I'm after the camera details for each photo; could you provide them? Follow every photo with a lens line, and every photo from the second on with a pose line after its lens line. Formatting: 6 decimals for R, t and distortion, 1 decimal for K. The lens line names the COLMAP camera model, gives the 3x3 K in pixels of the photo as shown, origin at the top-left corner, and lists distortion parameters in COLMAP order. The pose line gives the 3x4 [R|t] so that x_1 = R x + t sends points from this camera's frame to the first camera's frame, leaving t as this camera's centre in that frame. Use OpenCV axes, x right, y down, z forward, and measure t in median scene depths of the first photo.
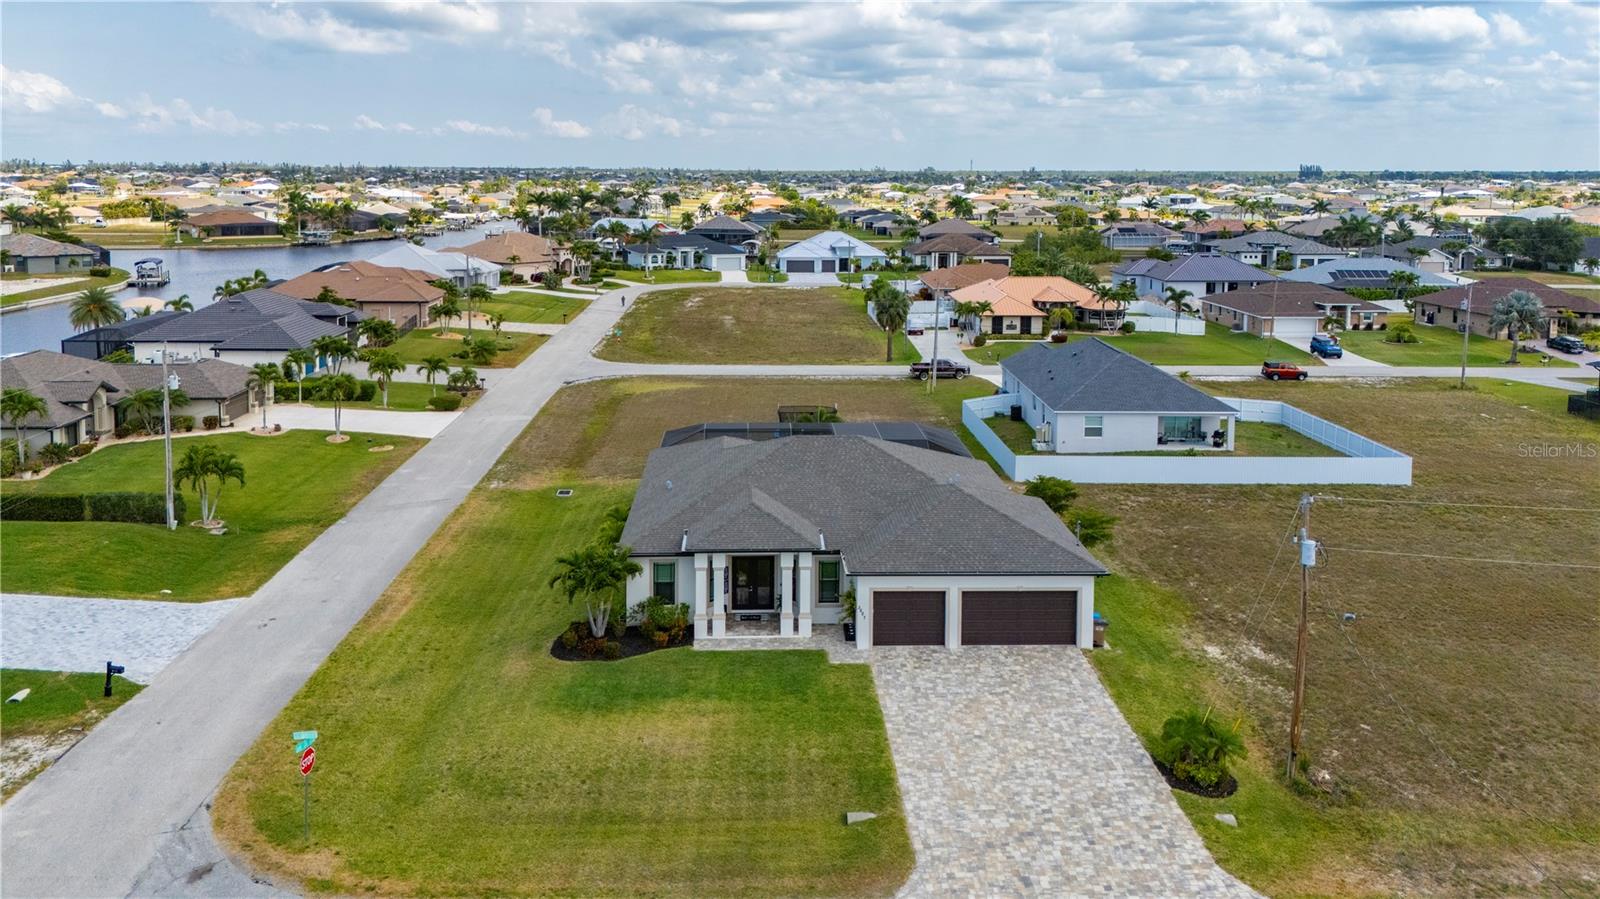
lens RADIAL K [[1210.8, 0, 799.9], [0, 1210.8, 317.0], [0, 0, 1]] dist [0.061005, -0.060762]
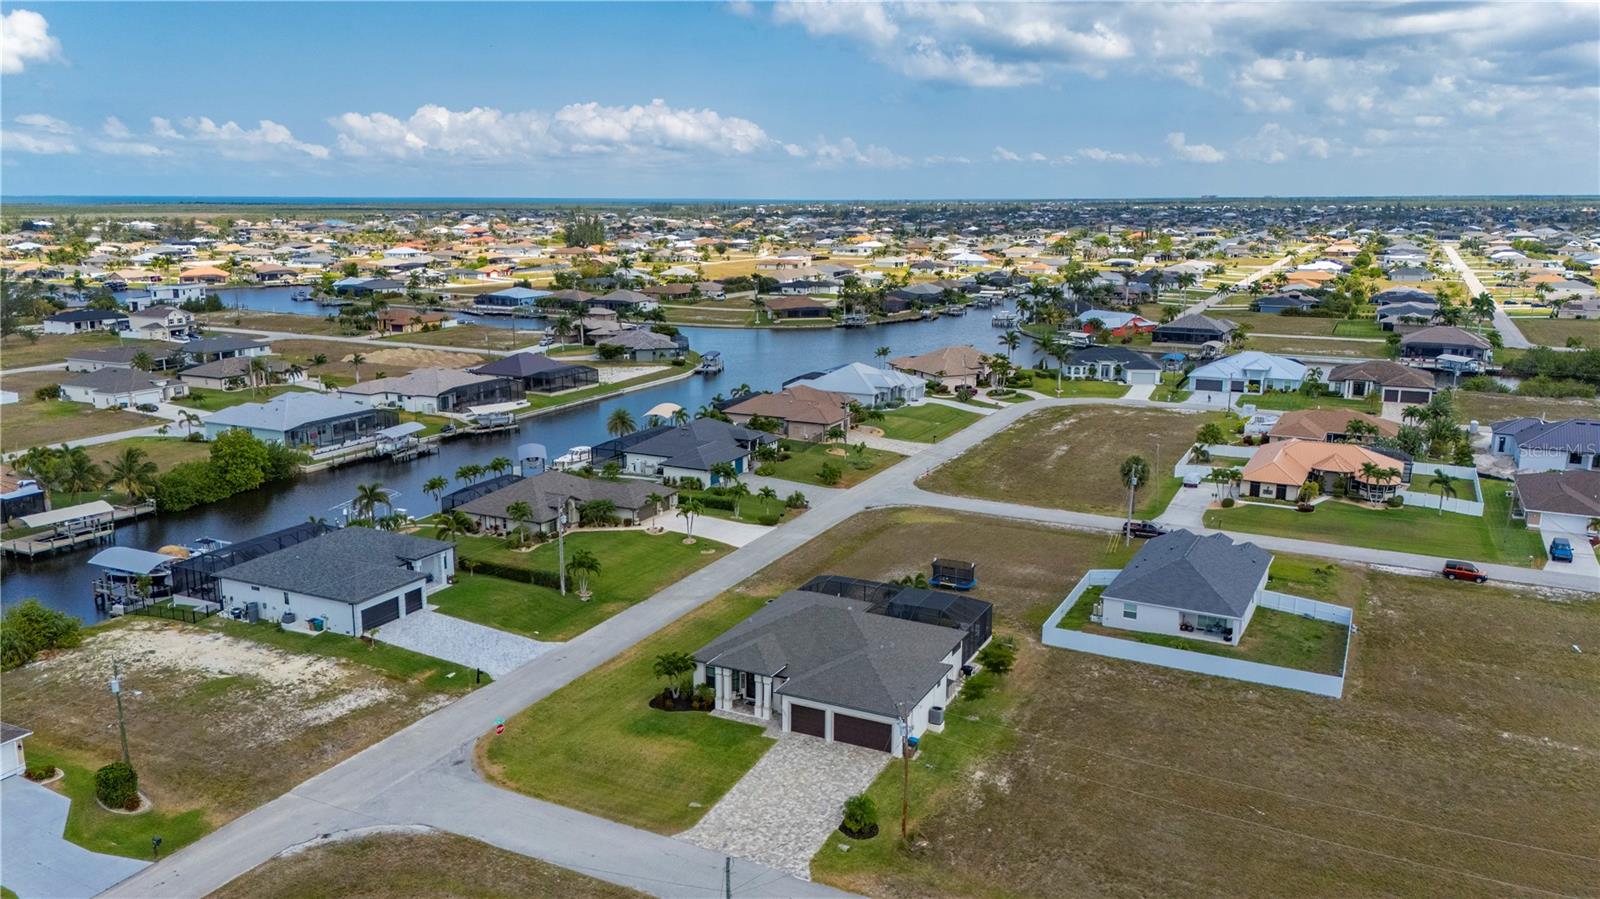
lens RADIAL K [[1178.6, 0, 797.7], [0, 1178.6, 446.5], [0, 0, 1]] dist [0.068889, -0.056953]
pose [[0.875890, 0.091284, -0.473798, 1.019248], [-0.050455, 0.993886, 0.098212, -0.396085], [0.479866, -0.062118, 0.875140, -0.650795]]
